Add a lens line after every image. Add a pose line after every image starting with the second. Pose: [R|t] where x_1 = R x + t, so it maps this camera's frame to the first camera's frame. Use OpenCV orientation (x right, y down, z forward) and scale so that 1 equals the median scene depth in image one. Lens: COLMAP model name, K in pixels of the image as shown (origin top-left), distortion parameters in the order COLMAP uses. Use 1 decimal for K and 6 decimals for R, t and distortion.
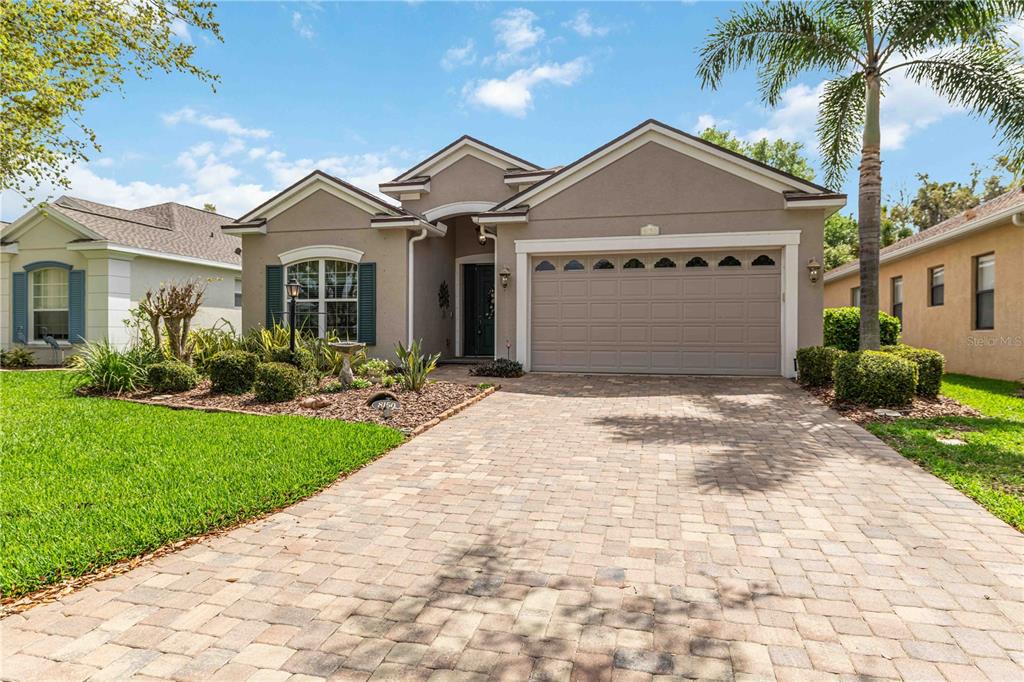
lens RADIAL K [[613.6, 0, 510.9], [0, 613.6, 339.5], [0, 0, 1]] dist [-0.000453, 0.000670]
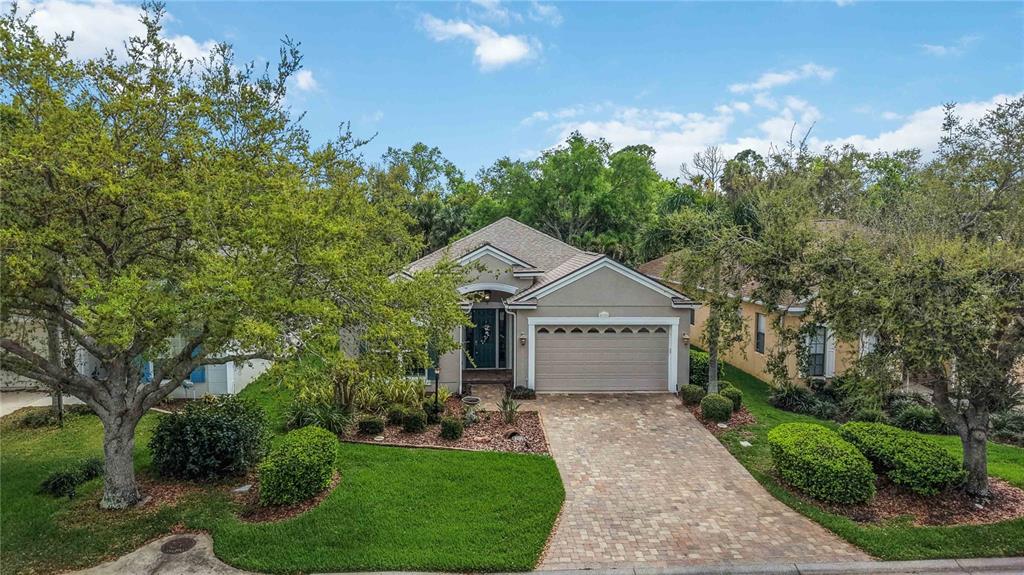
lens RADIAL K [[687.4, 0, 511.0], [0, 687.4, 280.5], [0, 0, 1]] dist [0.010876, -0.006751]
pose [[0.954706, -0.018361, 0.296984, -0.633234], [-0.001953, 0.997686, 0.067958, -0.411847], [-0.297544, -0.065460, 0.952461, -0.843418]]
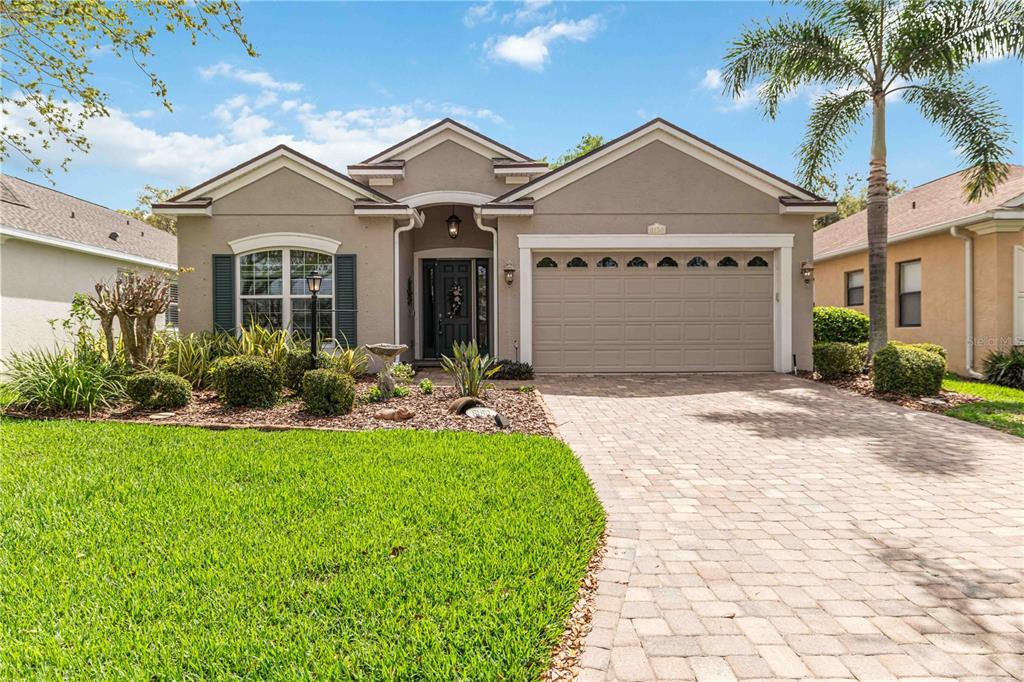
lens RADIAL K [[637.8, 0, 512.5], [0, 637.8, 341.5], [0, 0, 1]] dist [0.003894, -0.004659]
pose [[0.962709, -0.011362, 0.270300, -0.279939], [0.011114, 0.999935, 0.002447, 0.000285], [-0.270310, 0.000649, 0.962773, 0.061381]]
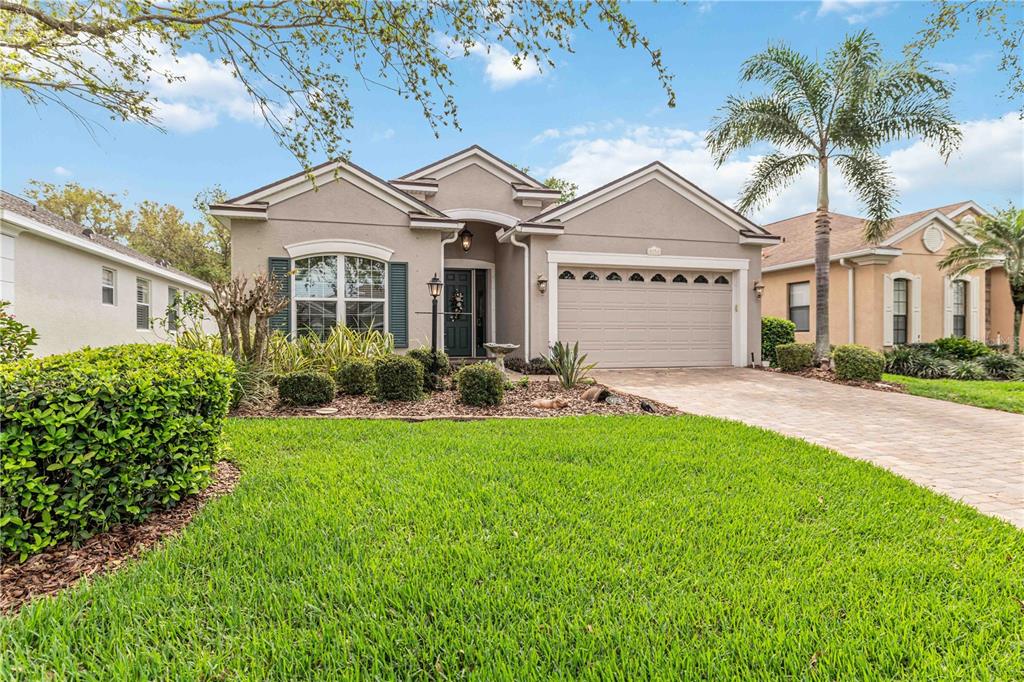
lens RADIAL K [[572.9, 0, 513.0], [0, 572.9, 341.2], [0, 0, 1]] dist [-0.004372, 0.002823]
pose [[0.862038, -0.007520, 0.506788, -0.592823], [0.008140, 0.999966, 0.000992, -0.000352], [-0.506778, 0.003270, 0.862070, 0.152508]]
